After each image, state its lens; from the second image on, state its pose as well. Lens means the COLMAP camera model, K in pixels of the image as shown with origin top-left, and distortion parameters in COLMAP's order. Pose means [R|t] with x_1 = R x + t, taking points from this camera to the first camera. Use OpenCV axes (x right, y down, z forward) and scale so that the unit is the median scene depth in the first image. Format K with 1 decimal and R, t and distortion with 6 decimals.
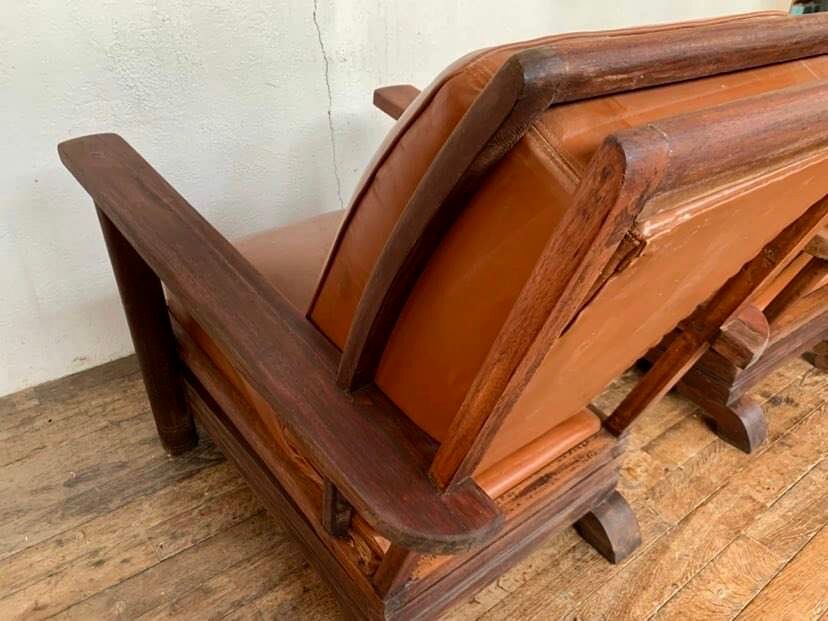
lens RADIAL K [[638.1, 0, 415.6], [0, 638.1, 316.1], [0, 0, 1]] dist [0.003560, 0.001313]
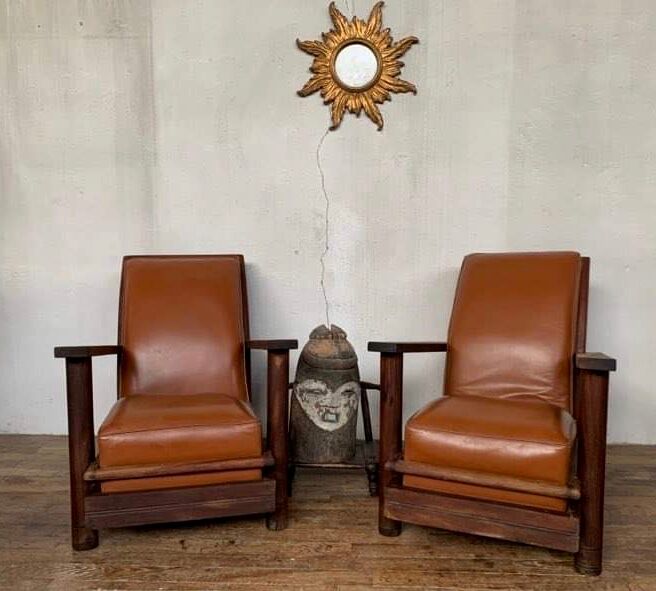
lens RADIAL K [[637.9, 0, 341.0], [0, 637.9, 305.0], [0, 0, 1]] dist [0.004420, 0.000000]
pose [[0.772851, 0.064595, -0.631291, 1.520380], [-0.329721, 0.890857, -0.312503, 0.228043], [0.542204, 0.449668, 0.709798, -0.403980]]
